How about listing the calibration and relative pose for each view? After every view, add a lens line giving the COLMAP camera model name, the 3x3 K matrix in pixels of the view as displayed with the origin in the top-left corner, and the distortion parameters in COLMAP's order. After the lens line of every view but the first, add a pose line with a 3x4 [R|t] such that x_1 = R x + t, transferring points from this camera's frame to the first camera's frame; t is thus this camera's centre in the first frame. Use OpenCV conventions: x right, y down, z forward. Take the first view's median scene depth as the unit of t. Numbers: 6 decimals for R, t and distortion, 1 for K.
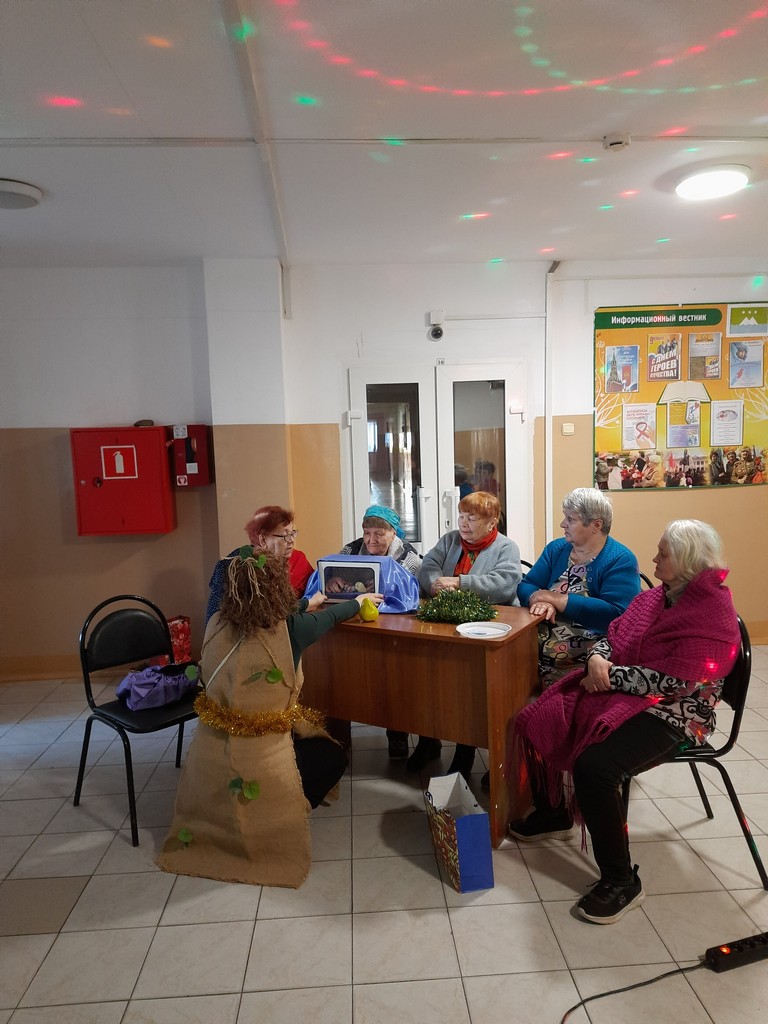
lens RADIAL K [[733.9, 0, 383.2], [0, 733.9, 519.7], [0, 0, 1]] dist [0.096389, -0.107516]
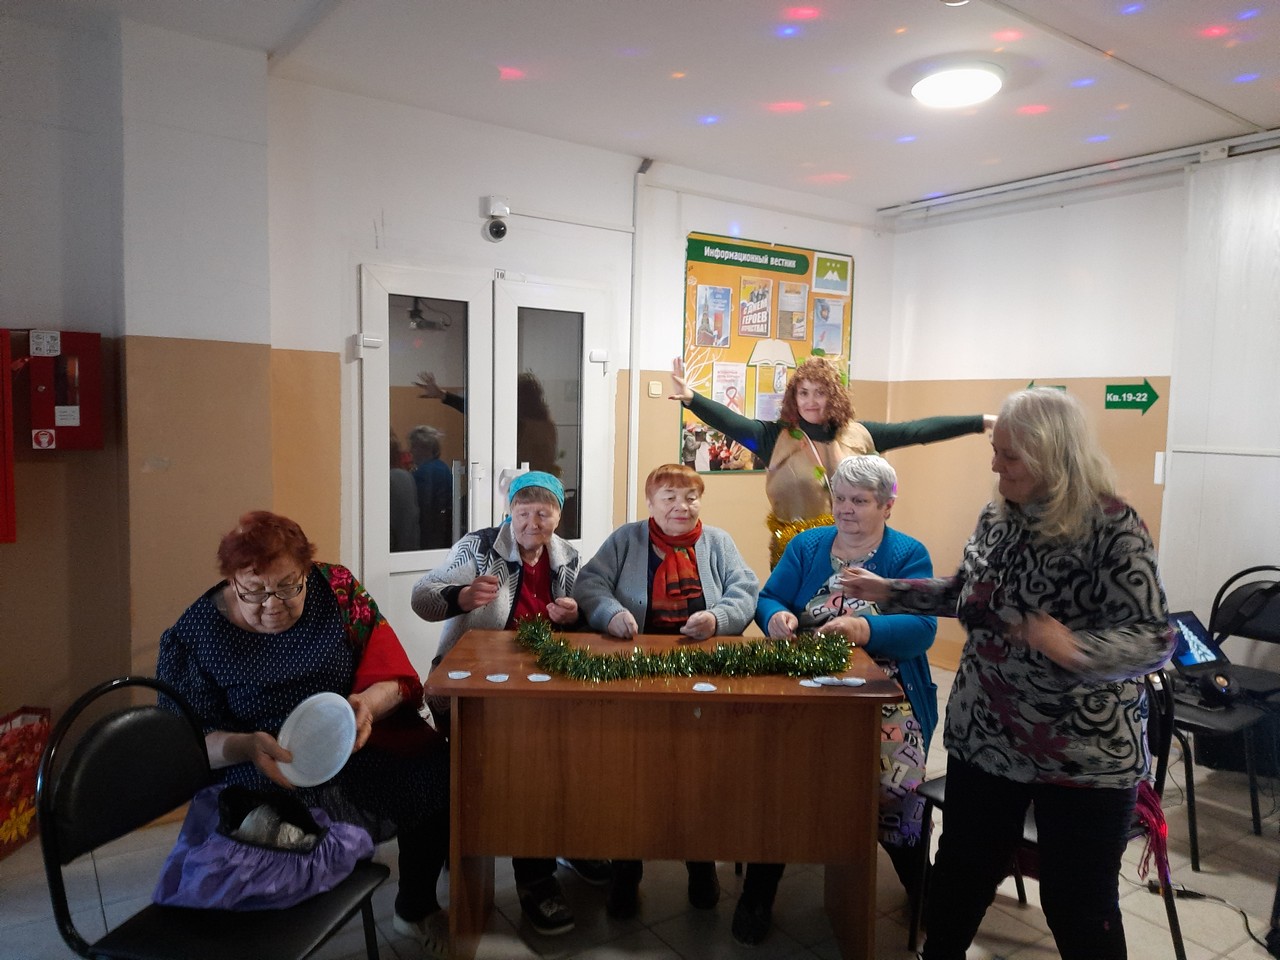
lens RADIAL K [[917.4, 0, 637.7], [0, 917.4, 510.6], [0, 0, 1]] dist [0.096389, -0.107516]
pose [[0.849823, -0.006034, 0.527033, -0.256822], [0.006806, 0.999977, 0.000475, -0.000969], [-0.527024, 0.003183, 0.849844, 0.226958]]
